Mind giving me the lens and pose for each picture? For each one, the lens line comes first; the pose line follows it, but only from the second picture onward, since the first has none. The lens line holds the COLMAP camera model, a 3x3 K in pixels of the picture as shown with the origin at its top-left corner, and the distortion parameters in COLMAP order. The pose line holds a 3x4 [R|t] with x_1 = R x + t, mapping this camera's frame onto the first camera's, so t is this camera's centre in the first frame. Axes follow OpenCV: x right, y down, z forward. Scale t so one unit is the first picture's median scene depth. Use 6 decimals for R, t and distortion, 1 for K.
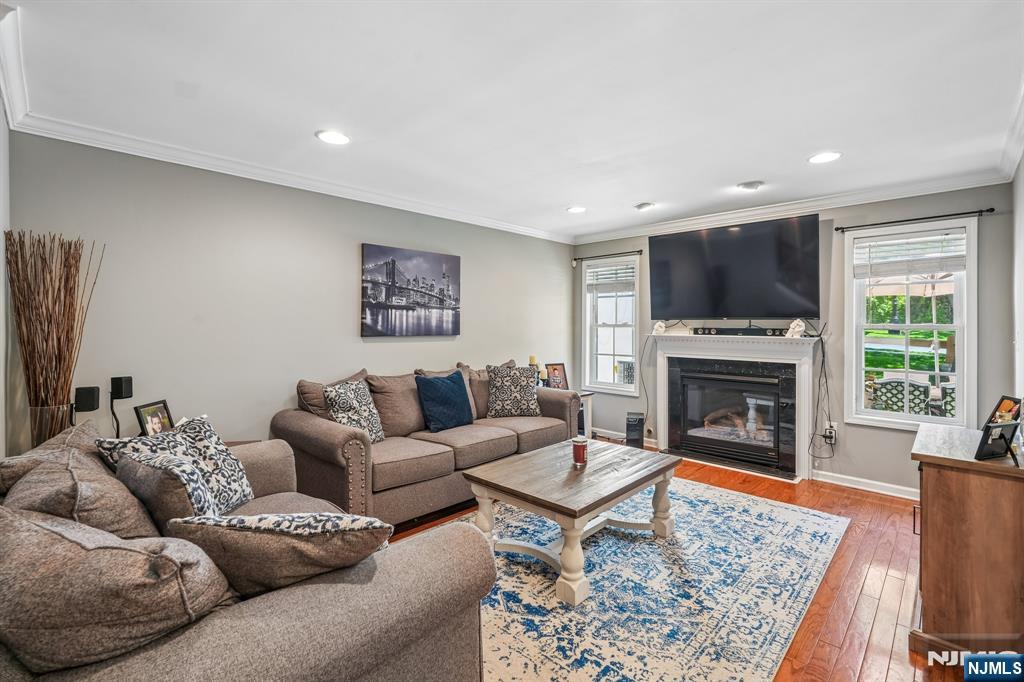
lens RADIAL K [[454.8, 0, 508.2], [0, 454.8, 324.3], [0, 0, 1]] dist [-0.015502, 0.002470]
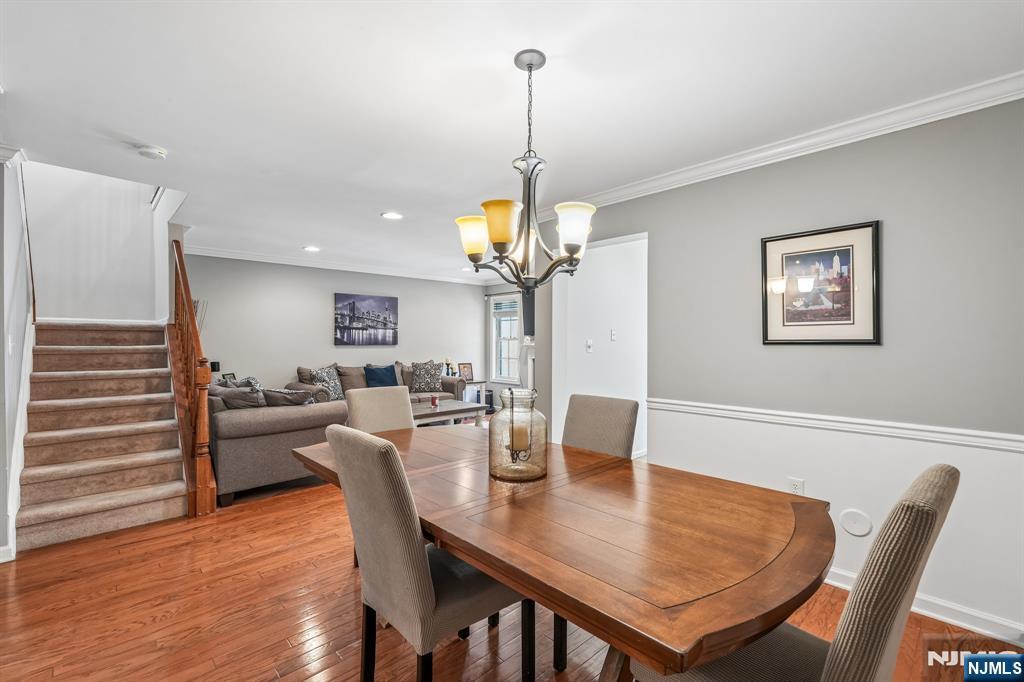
lens RADIAL K [[454.8, 0, 515.2], [0, 454.8, 341.3], [0, 0, 1]] dist [-0.015502, 0.002470]
pose [[0.999325, -0.004270, -0.036500, 0.415733], [0.004210, 0.999990, -0.001726, 0.017365], [0.036507, 0.001571, 0.999332, -0.699808]]
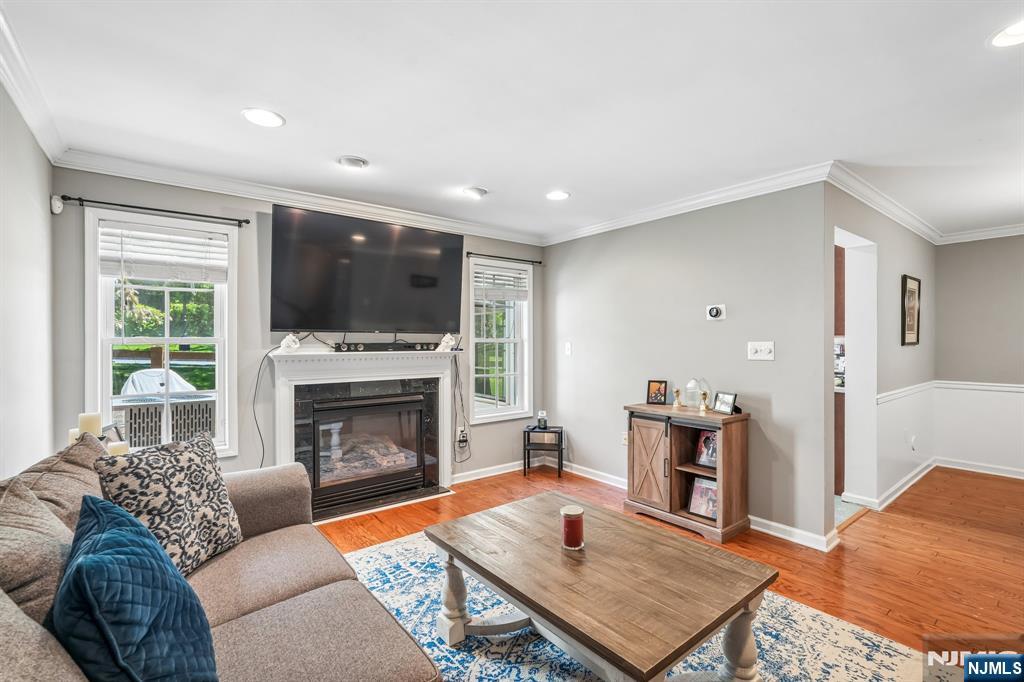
lens RADIAL K [[454.8, 0, 513.6], [0, 454.8, 343.4], [0, 0, 1]] dist [-0.015502, 0.002470]
pose [[0.130189, -0.008153, 0.991456, -0.350317], [0.002502, 0.999966, 0.007895, 0.003485], [-0.991486, 0.001453, 0.130205, 0.695060]]
